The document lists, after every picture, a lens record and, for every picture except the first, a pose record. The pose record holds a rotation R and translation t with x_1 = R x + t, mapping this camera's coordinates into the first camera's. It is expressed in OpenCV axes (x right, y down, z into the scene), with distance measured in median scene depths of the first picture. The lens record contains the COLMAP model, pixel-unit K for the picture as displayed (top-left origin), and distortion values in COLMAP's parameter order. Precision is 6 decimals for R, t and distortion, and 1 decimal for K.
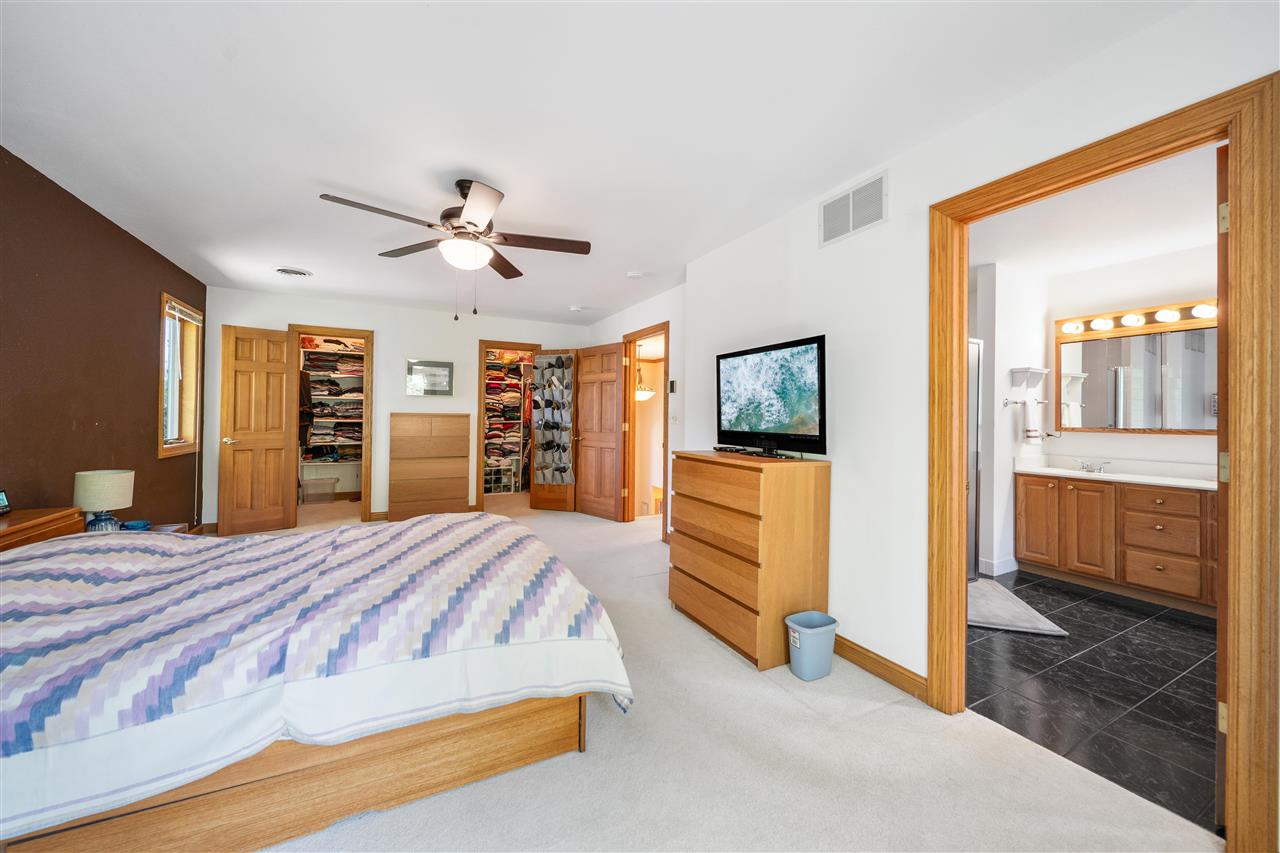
lens RADIAL K [[464.1, 0, 642.1], [0, 464.1, 416.7], [0, 0, 1]] dist [0.001397, 0.000089]
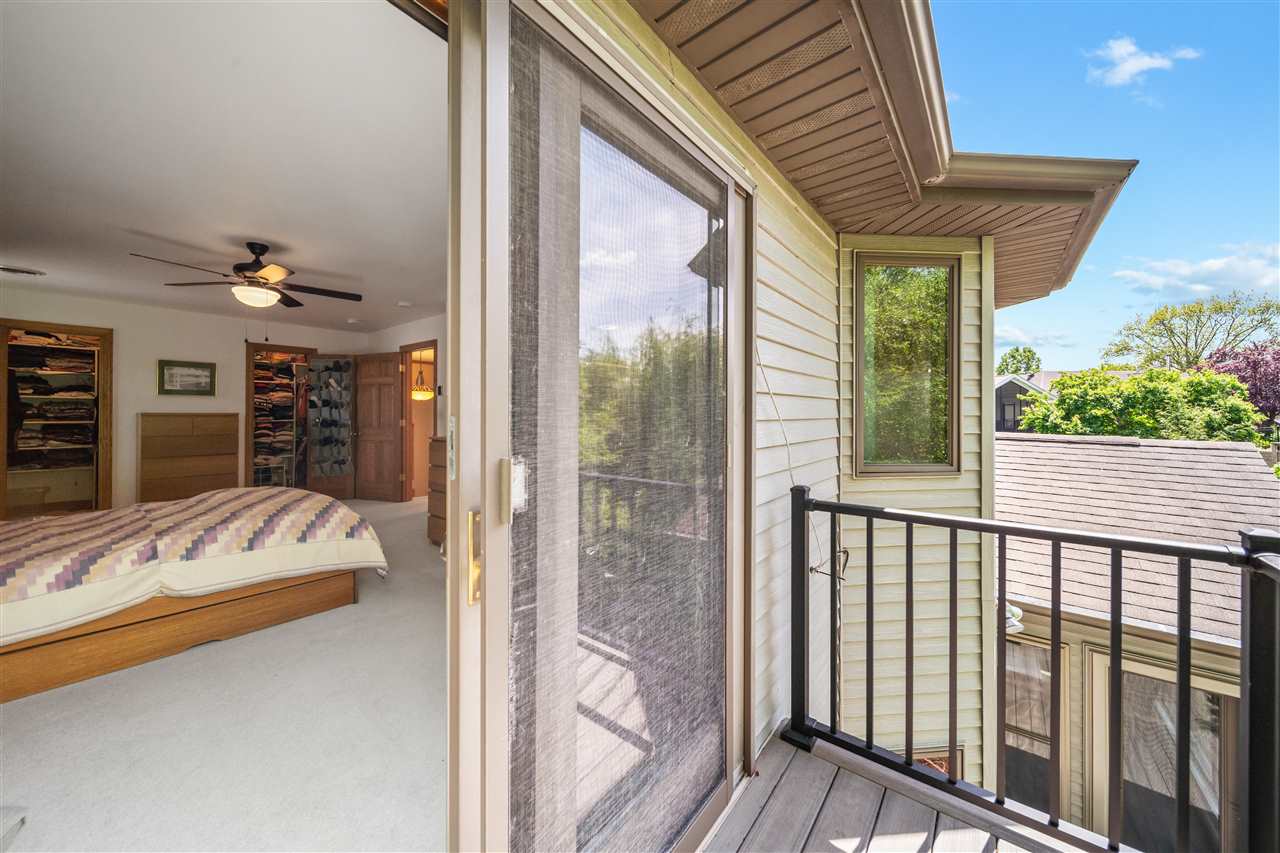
lens RADIAL K [[443.1, 0, 632.5], [0, 443.1, 411.4], [0, 0, 1]] dist [-0.008556, -0.000167]
pose [[0.915513, -0.008911, 0.402190, 0.045447], [0.011358, 0.999929, -0.003701, 0.003442], [-0.402128, 0.007956, 0.915549, -0.264316]]
